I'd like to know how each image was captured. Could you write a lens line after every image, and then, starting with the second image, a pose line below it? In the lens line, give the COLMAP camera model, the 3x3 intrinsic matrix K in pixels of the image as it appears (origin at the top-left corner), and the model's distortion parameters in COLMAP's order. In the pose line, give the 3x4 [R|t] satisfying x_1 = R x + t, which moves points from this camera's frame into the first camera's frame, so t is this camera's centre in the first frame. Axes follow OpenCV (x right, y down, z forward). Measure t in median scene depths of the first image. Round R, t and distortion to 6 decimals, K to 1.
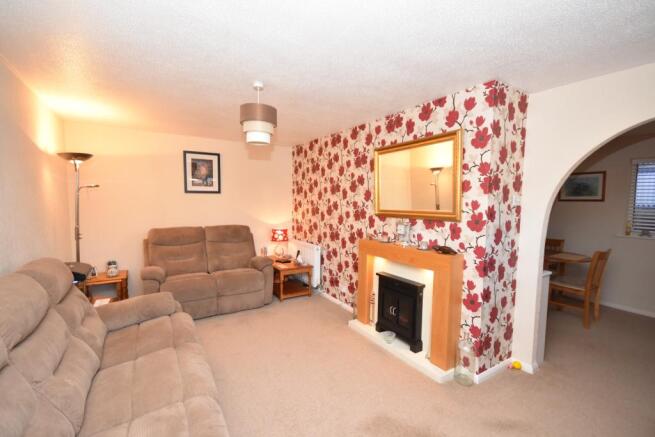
lens RADIAL K [[290.8, 0, 323.7], [0, 290.8, 220.3], [0, 0, 1]] dist [-0.000585, -0.000030]
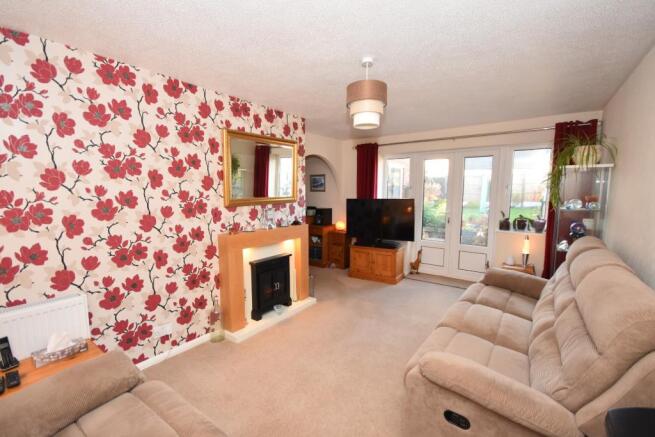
lens RADIAL K [[290.8, 0, 324.1], [0, 290.8, 215.7], [0, 0, 1]] dist [-0.000585, -0.000030]
pose [[-0.385021, -0.102058, 0.917247, -0.731598], [0.053417, 0.989736, 0.132546, -0.088467], [-0.921361, 0.100029, -0.375618, 1.060202]]
